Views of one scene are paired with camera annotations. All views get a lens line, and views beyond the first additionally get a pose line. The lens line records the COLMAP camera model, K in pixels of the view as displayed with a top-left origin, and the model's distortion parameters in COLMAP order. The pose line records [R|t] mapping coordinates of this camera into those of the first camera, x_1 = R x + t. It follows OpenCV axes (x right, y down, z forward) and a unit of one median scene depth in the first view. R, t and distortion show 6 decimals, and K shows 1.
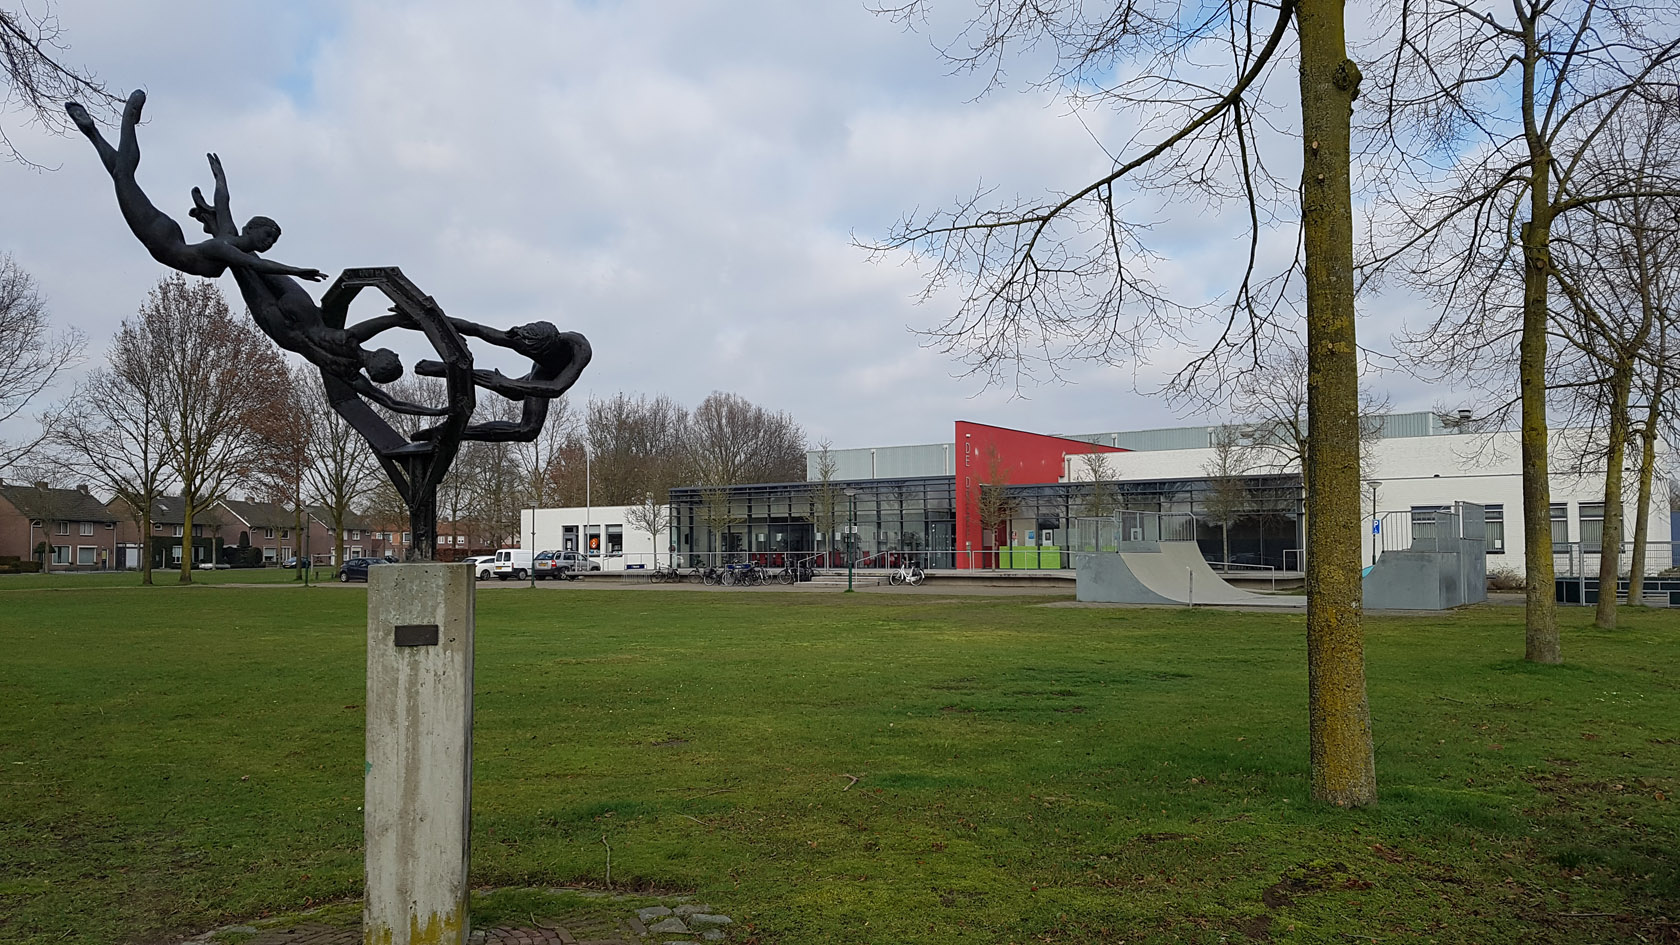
lens RADIAL K [[1306.4, 0, 840.0], [0, 1306.4, 472.5], [0, 0, 1]] dist [0.074807, -0.000622]
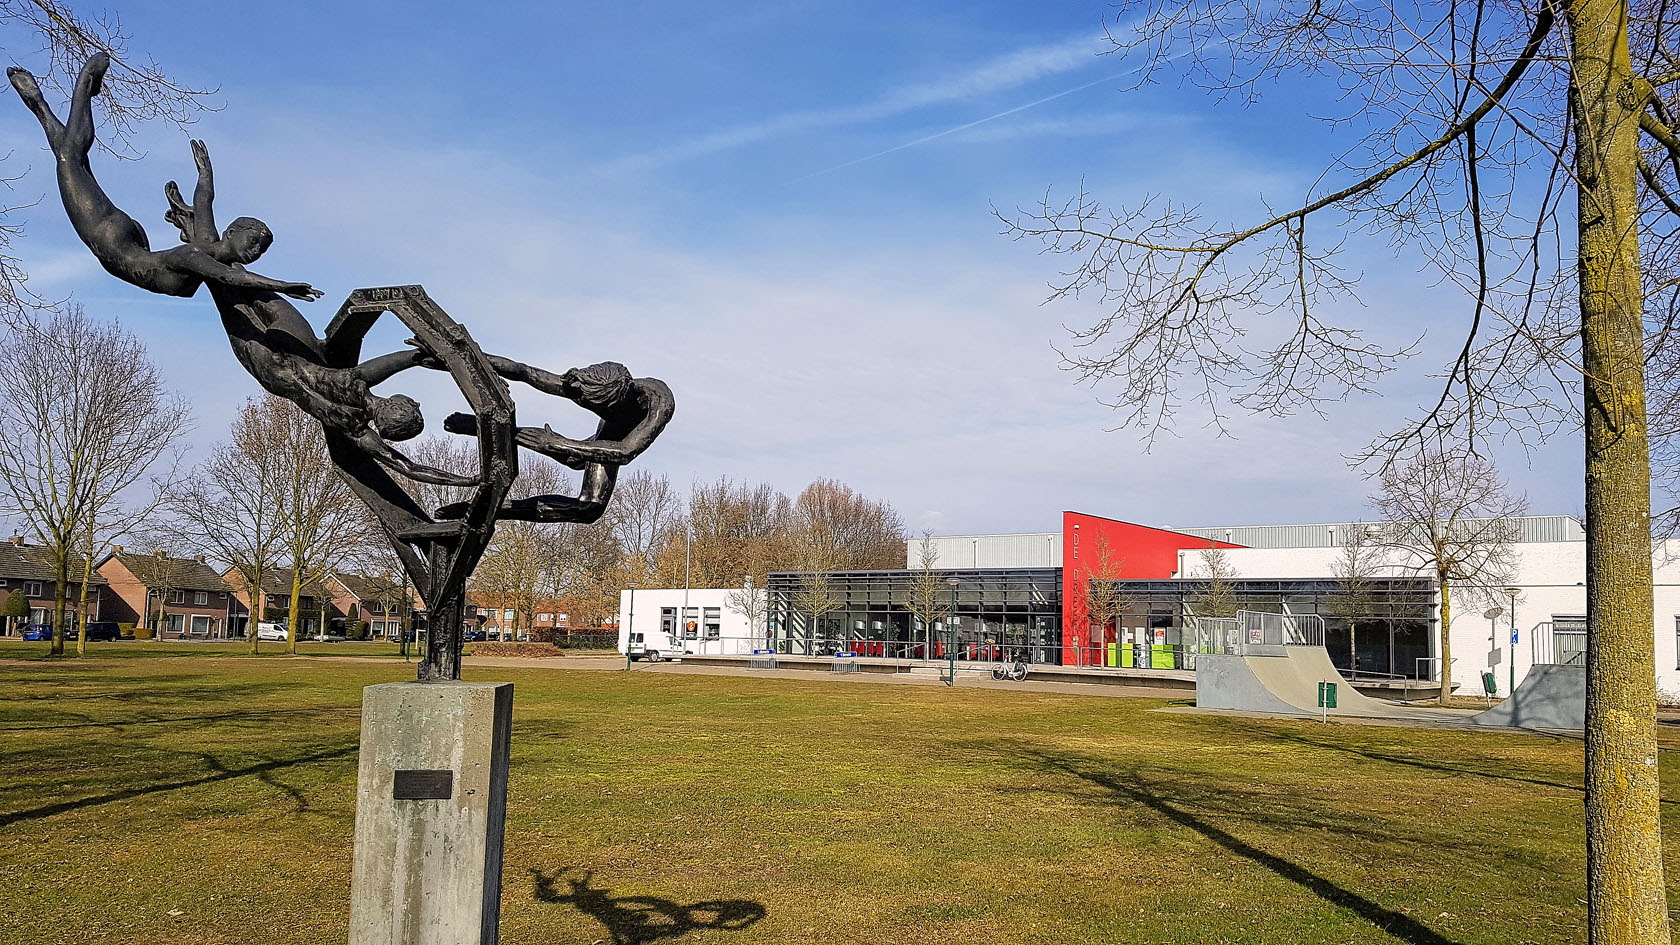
lens RADIAL K [[1306.4, 0, 840.0], [0, 1306.4, 472.5], [0, 0, 1]] dist [0.074807, -0.000622]
pose [[0.996812, 0.021505, -0.076828, -0.034804], [-0.026537, 0.997527, -0.065086, -0.007079], [0.075238, 0.066918, 0.994918, 0.252380]]
